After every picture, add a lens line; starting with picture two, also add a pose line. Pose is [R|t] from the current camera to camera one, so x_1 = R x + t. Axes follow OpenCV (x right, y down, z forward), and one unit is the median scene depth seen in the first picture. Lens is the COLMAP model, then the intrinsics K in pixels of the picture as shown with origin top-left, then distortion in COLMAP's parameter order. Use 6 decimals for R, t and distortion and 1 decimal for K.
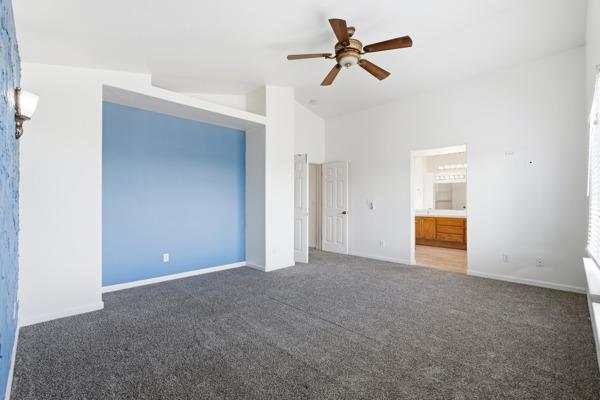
lens RADIAL K [[267.0, 0, 301.2], [0, 267.0, 201.2], [0, 0, 1]] dist [-0.009651, 0.001501]
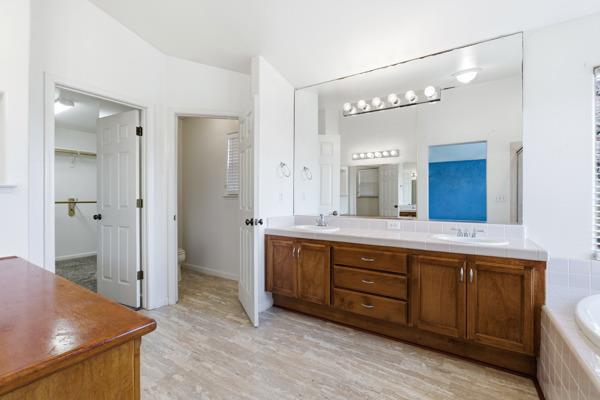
lens RADIAL K [[267.0, 0, 299.2], [0, 267.0, 198.4], [0, 0, 1]] dist [-0.009651, 0.001501]
pose [[0.976736, -0.001691, 0.214437, 0.285787], [0.001599, 0.999999, 0.000602, 0.002669], [-0.214438, -0.000245, 0.976738, 0.490961]]
